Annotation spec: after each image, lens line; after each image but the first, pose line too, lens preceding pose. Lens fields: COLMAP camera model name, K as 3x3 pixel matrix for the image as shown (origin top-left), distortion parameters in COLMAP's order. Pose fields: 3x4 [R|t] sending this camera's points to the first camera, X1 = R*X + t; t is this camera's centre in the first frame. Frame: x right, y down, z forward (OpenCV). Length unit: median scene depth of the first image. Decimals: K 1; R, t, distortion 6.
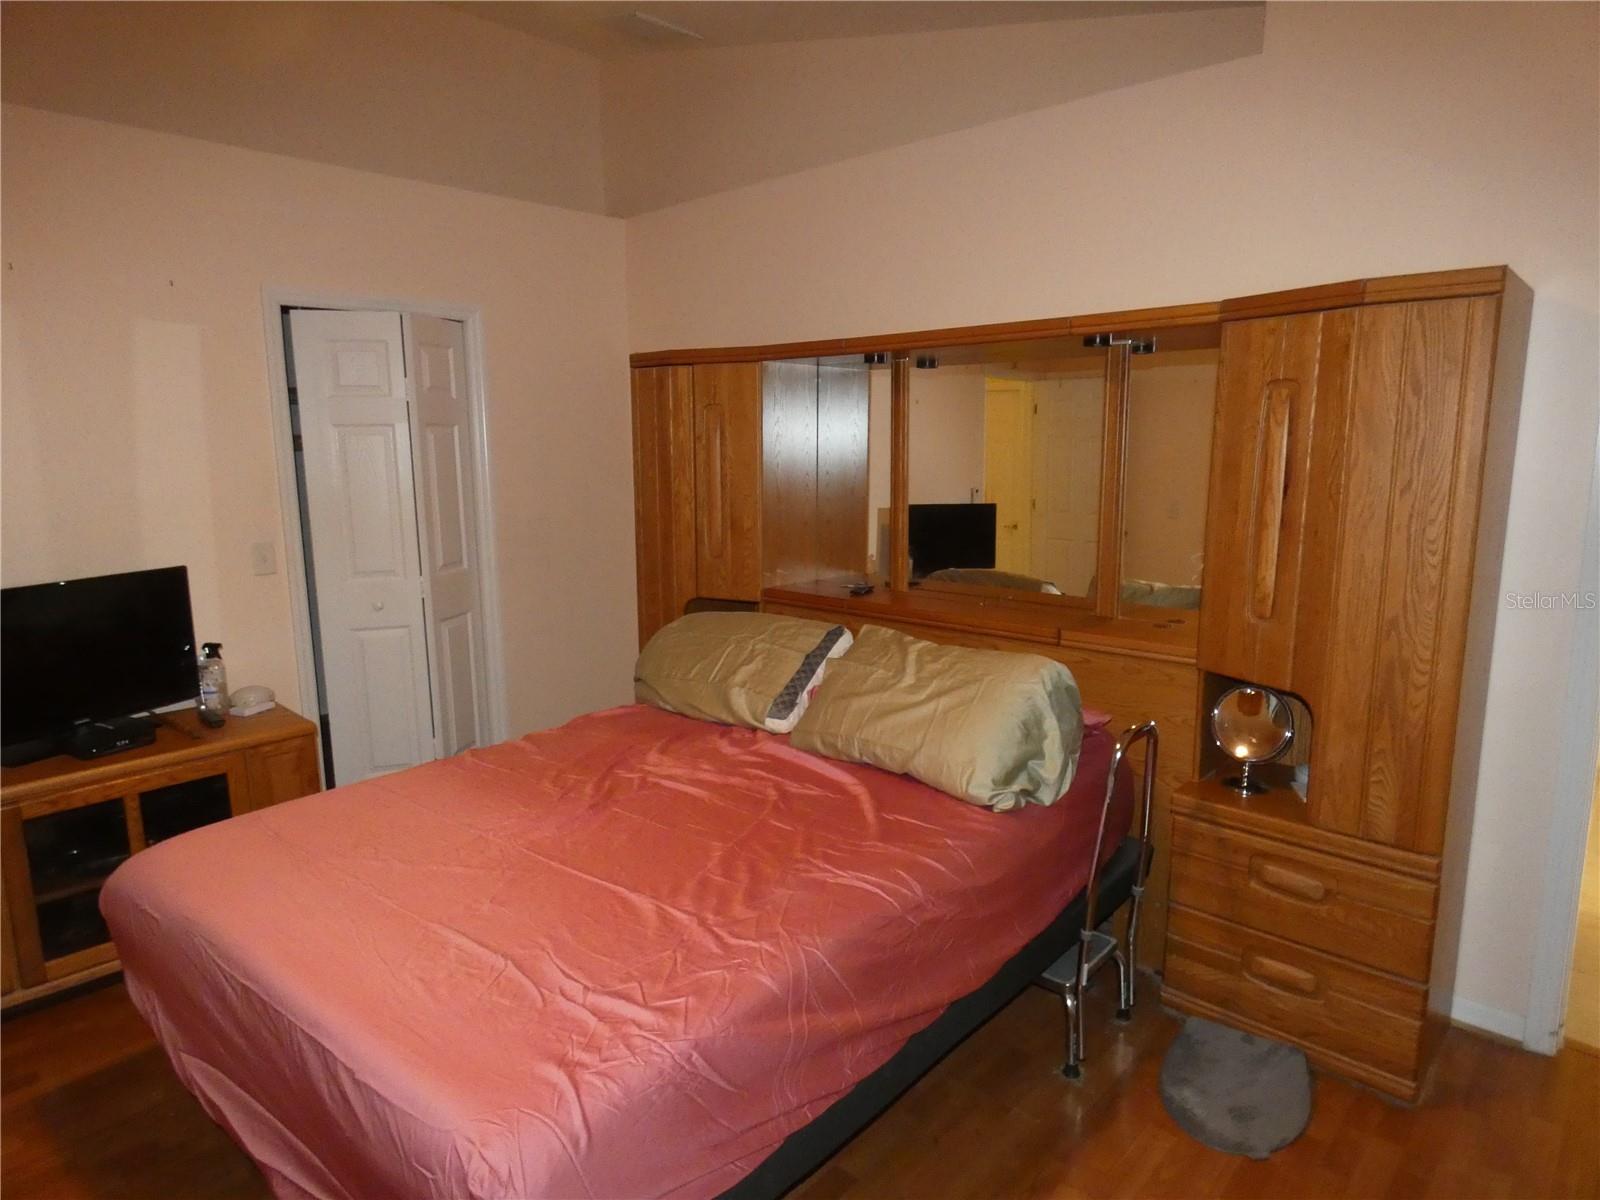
lens RADIAL K [[966.4, 0, 800.0], [0, 966.4, 600.0], [0, 0, 1]] dist [0.006017, 0.001051]
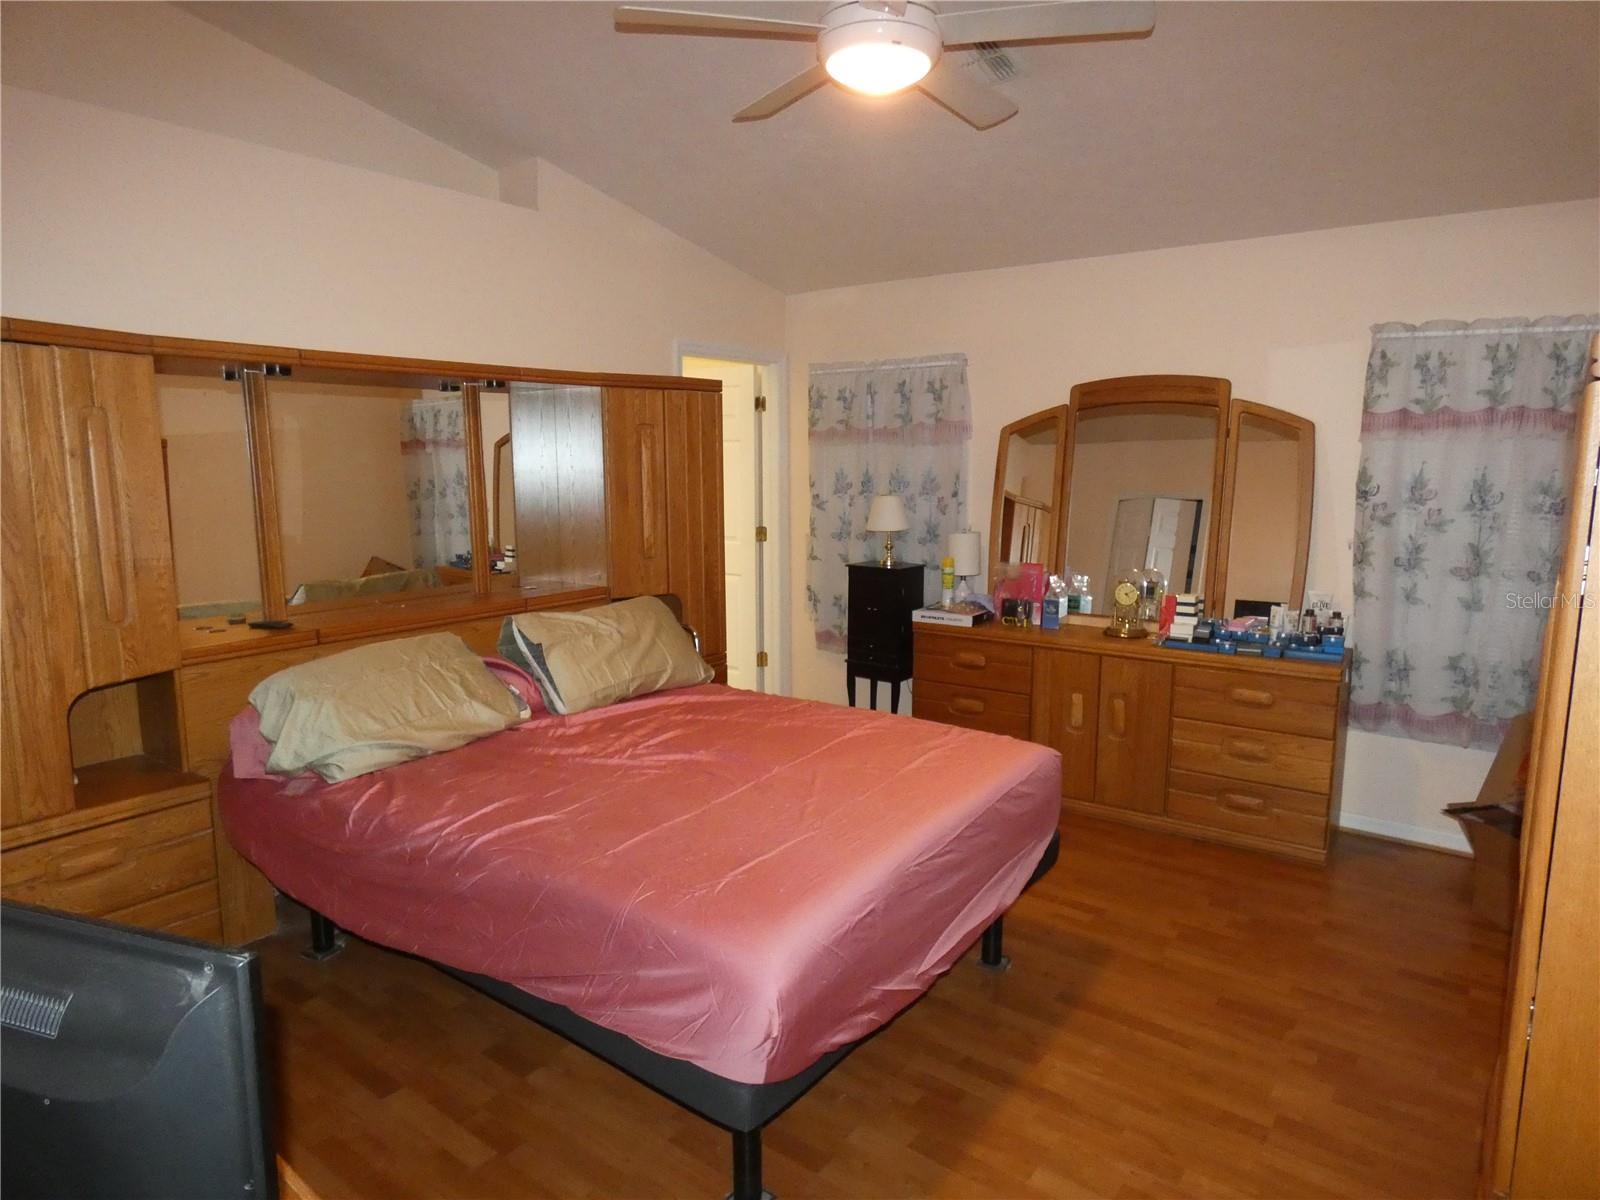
lens RADIAL K [[966.4, 0, 800.0], [0, 966.4, 600.0], [0, 0, 1]] dist [0.006017, 0.001051]
pose [[-0.123110, -0.131081, 0.983698, -1.271266], [0.173022, 0.973222, 0.151338, -0.122641], [-0.977194, 0.188833, -0.097134, 0.893467]]
